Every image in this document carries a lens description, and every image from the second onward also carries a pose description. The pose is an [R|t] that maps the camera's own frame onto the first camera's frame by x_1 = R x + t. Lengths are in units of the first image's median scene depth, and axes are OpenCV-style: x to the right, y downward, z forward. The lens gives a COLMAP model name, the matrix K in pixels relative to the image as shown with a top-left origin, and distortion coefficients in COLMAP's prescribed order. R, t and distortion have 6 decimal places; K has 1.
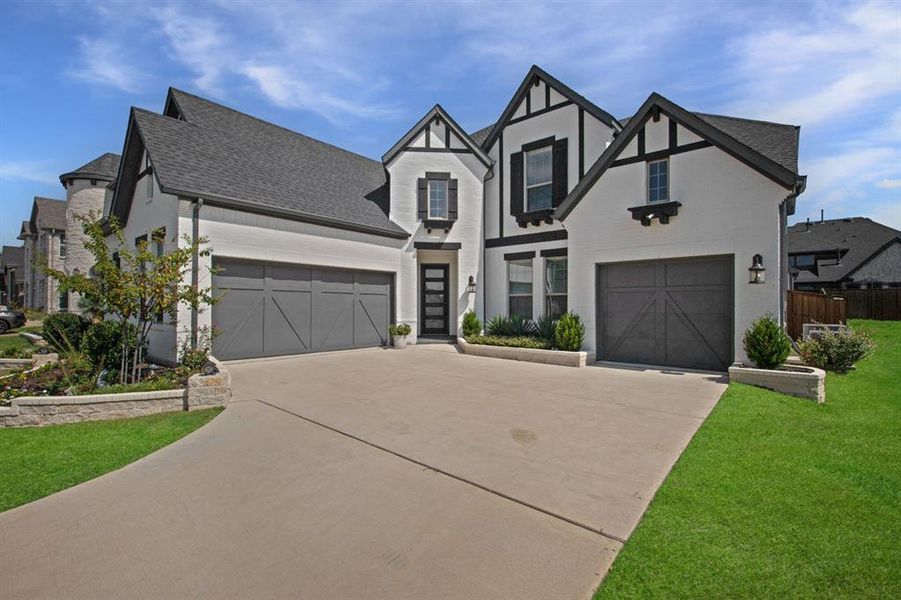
lens RADIAL K [[402.5, 0, 450.5], [0, 402.5, 300.0], [0, 0, 1]] dist [0.000365, 0.000025]
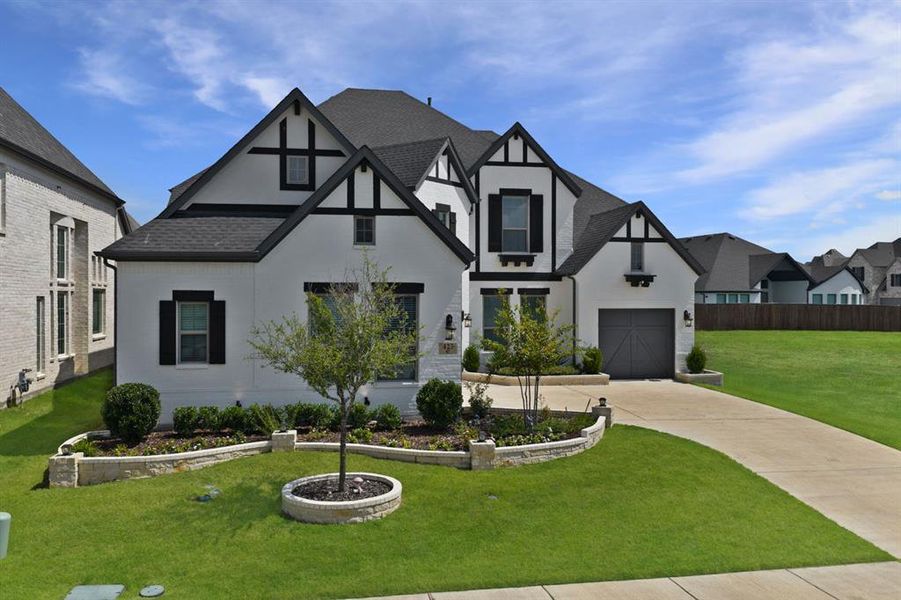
lens RADIAL K [[753.7, 0, 450.5], [0, 753.7, 300.0], [0, 0, 1]] dist [0.001444, 0.000408]
pose [[0.635636, -0.000708, 0.771989, -1.567528], [-0.013265, 0.999842, 0.011839, -0.116885], [-0.771875, -0.017765, 0.635526, -0.196627]]
